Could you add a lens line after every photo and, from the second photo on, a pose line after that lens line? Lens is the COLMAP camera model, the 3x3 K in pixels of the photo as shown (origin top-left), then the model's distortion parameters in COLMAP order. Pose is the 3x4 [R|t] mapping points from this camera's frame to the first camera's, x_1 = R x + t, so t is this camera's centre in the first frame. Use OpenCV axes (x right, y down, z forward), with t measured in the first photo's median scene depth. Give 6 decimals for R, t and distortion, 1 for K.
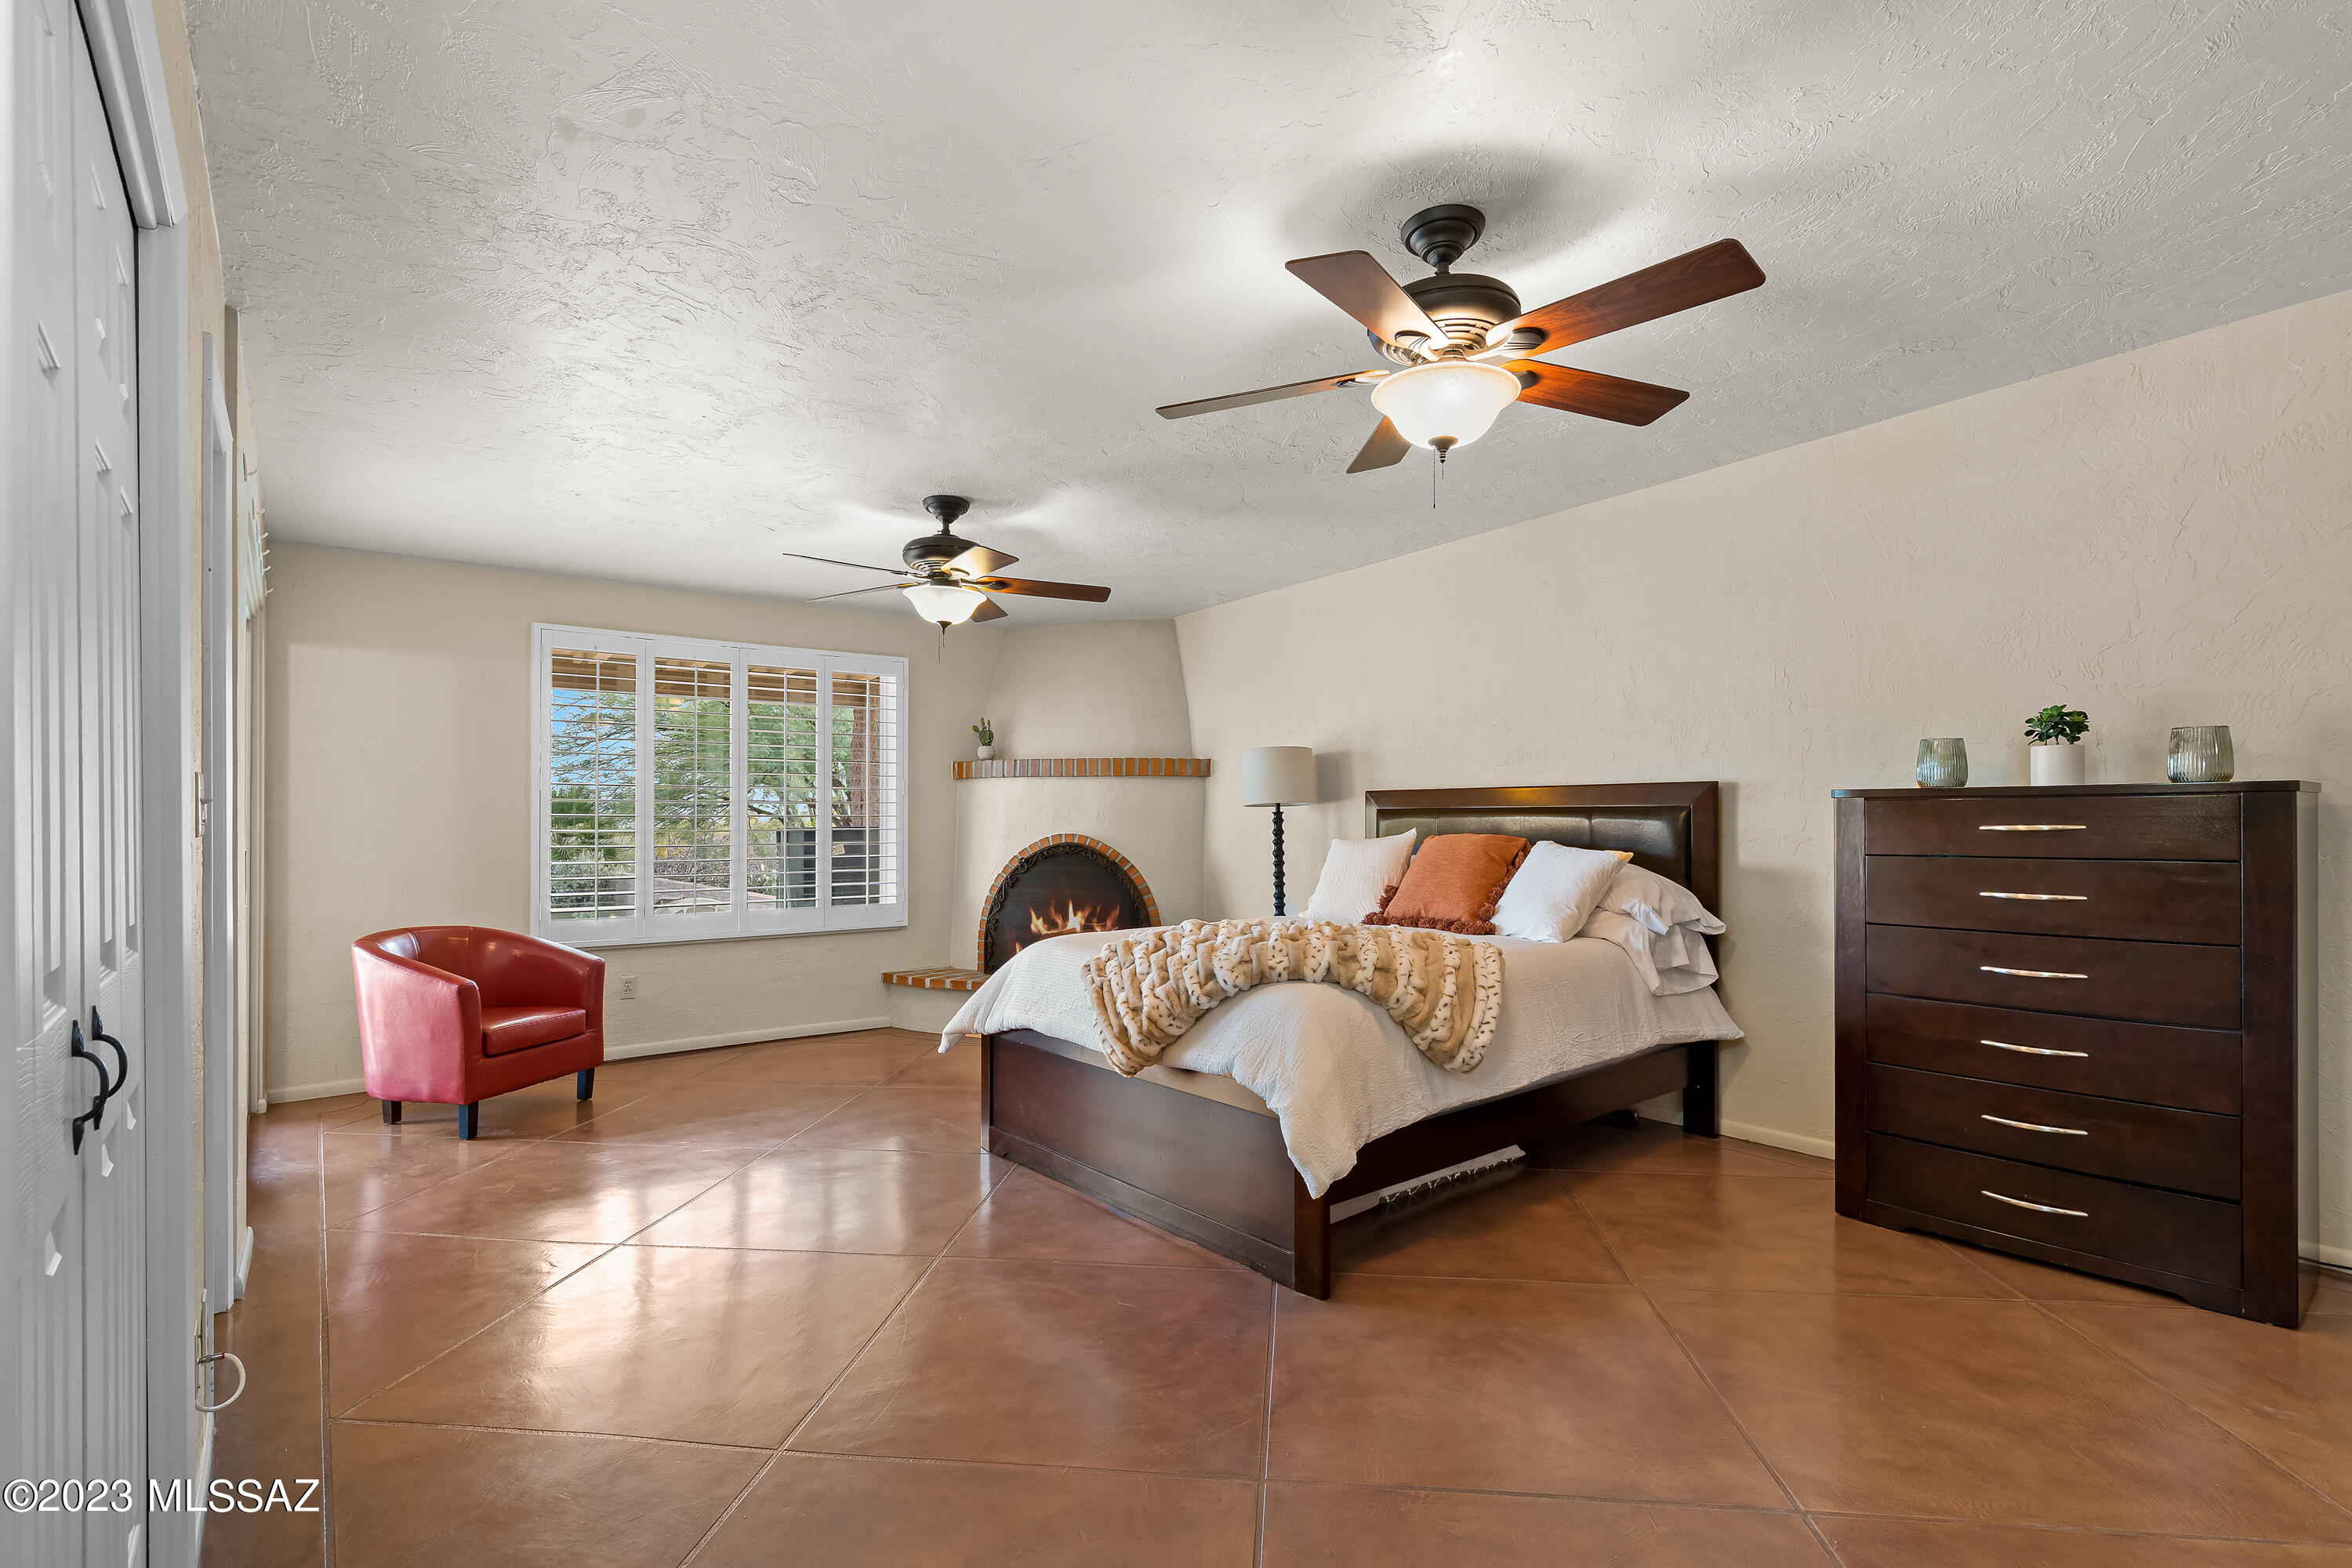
lens RADIAL K [[1101.6, 0, 1175.9], [0, 1101.6, 809.4], [0, 0, 1]] dist [-0.002832, 0.000441]
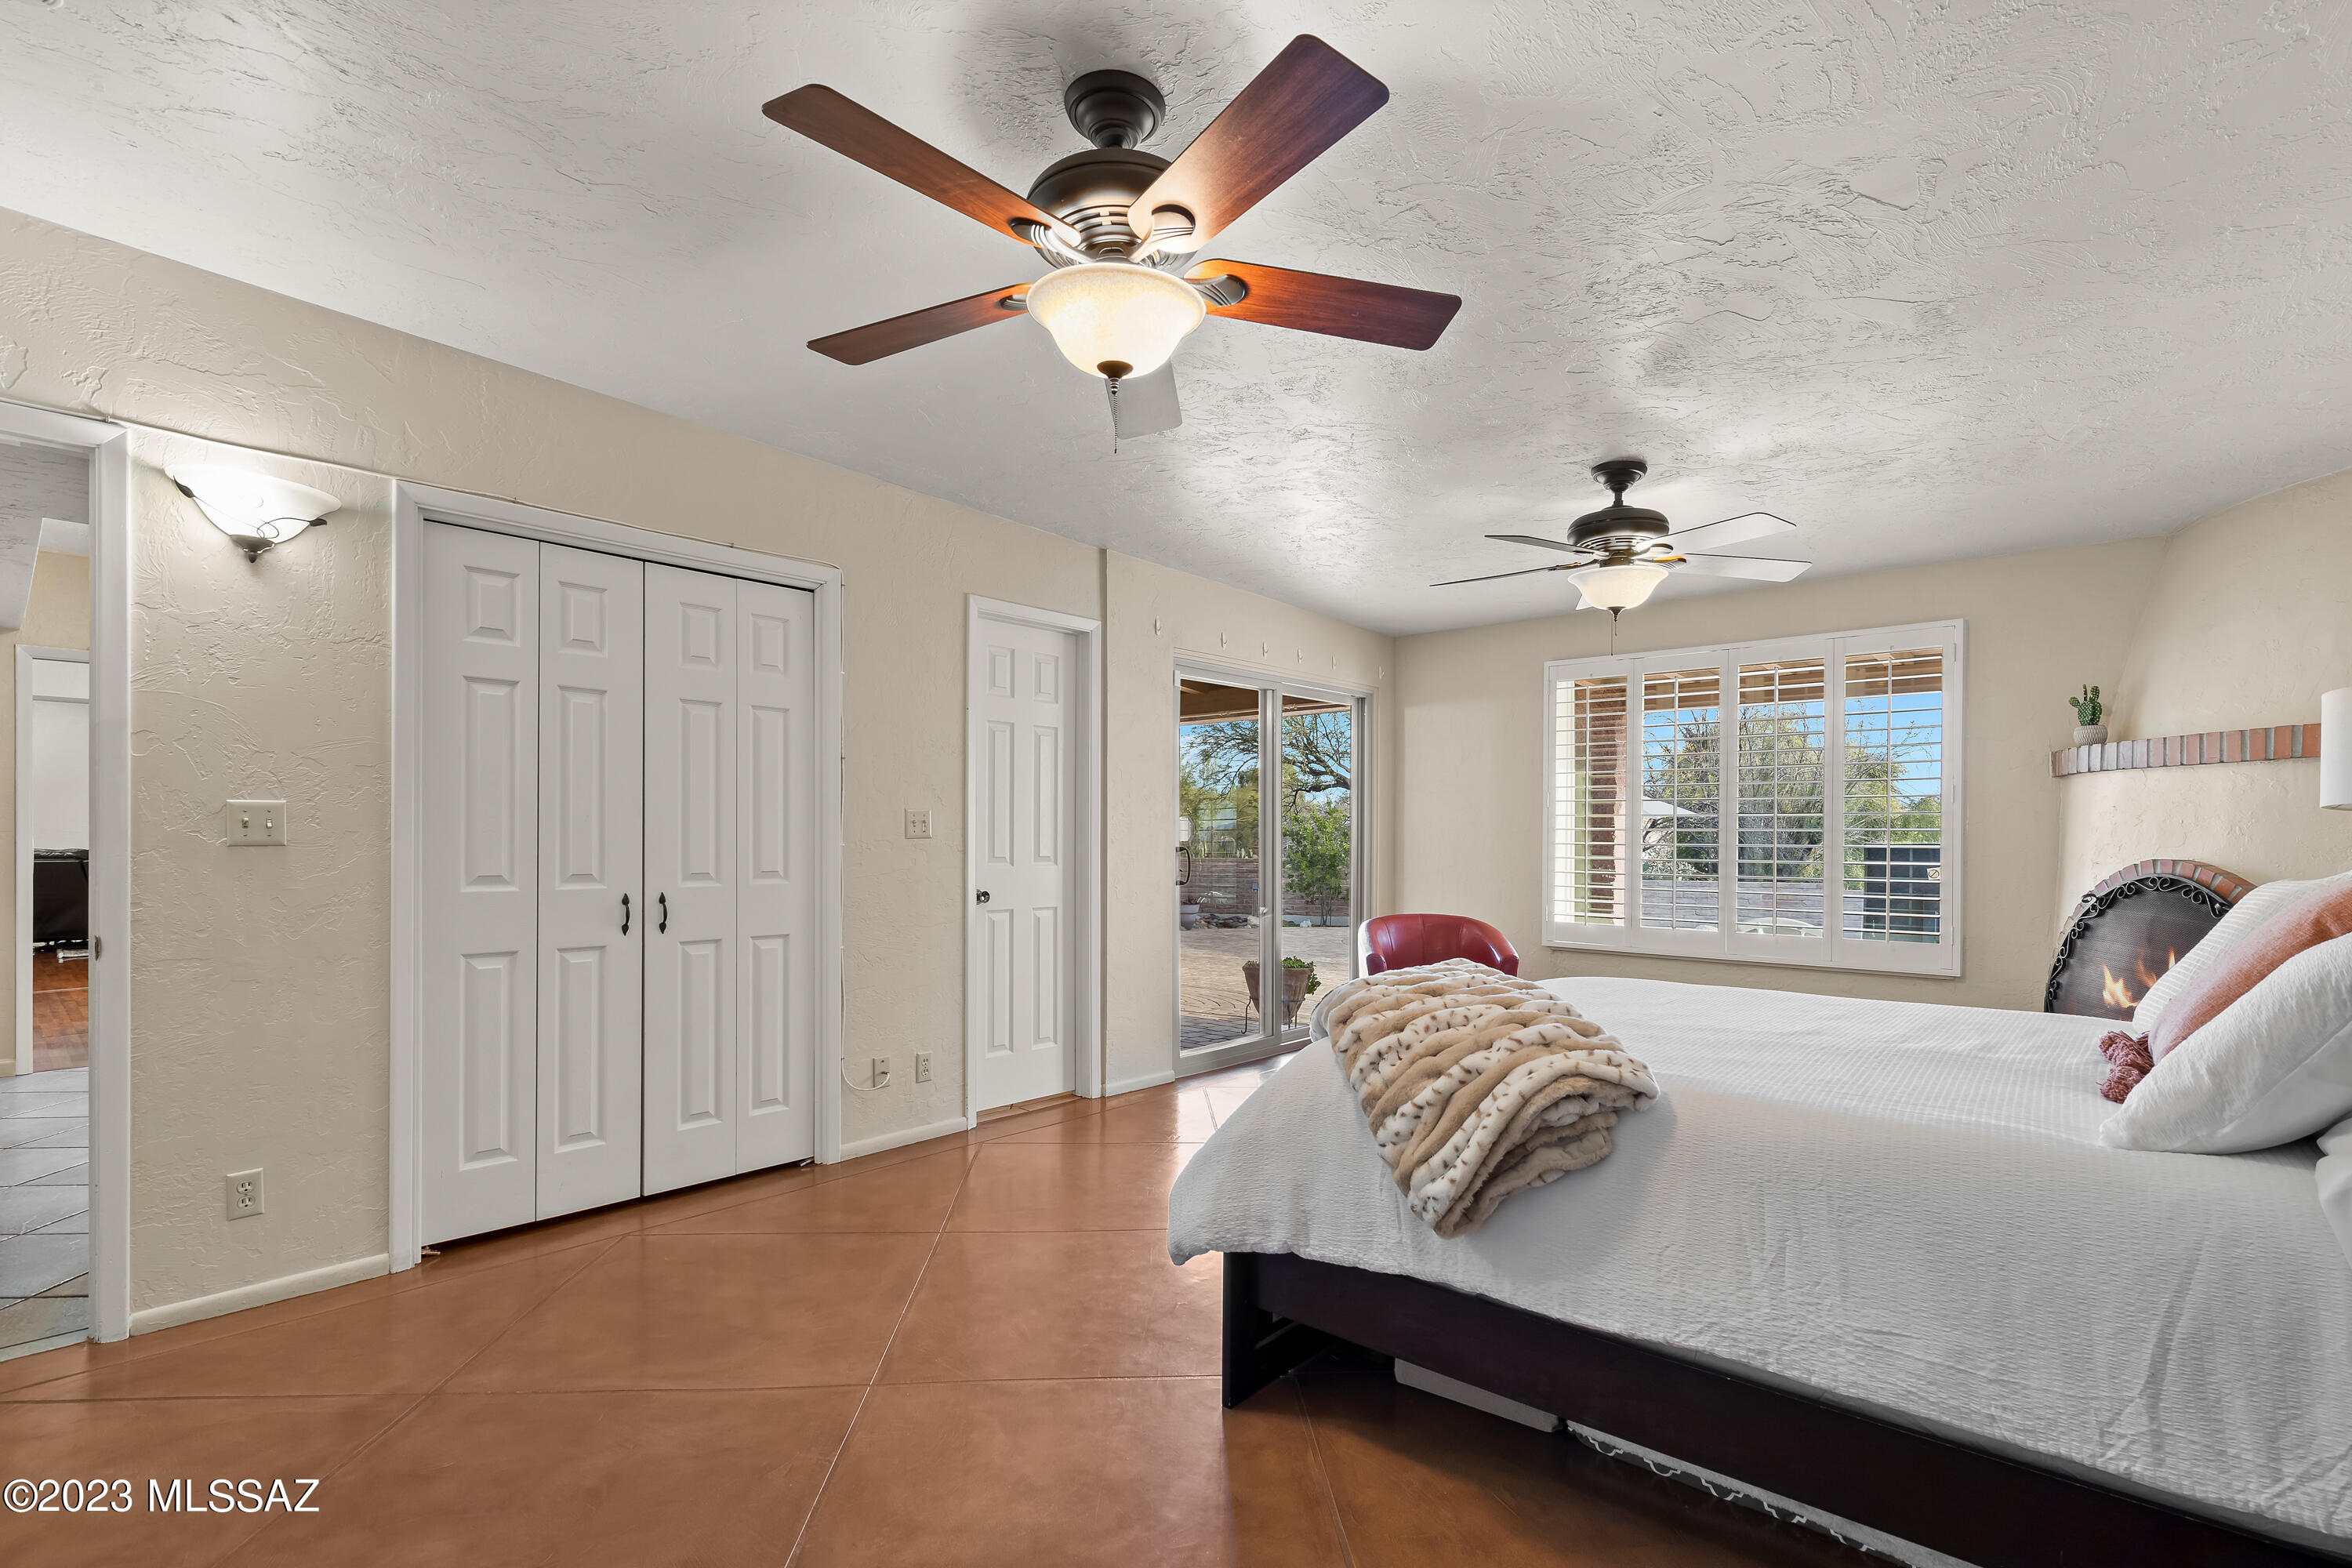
lens RADIAL K [[1101.6, 0, 1165.3], [0, 1101.6, 828.5], [0, 0, 1]] dist [-0.002832, 0.000441]
pose [[0.155208, -0.001523, -0.987881, 0.426963], [0.007175, 0.999974, -0.000414, 0.001786], [0.987856, -0.007024, 0.155215, 0.368441]]
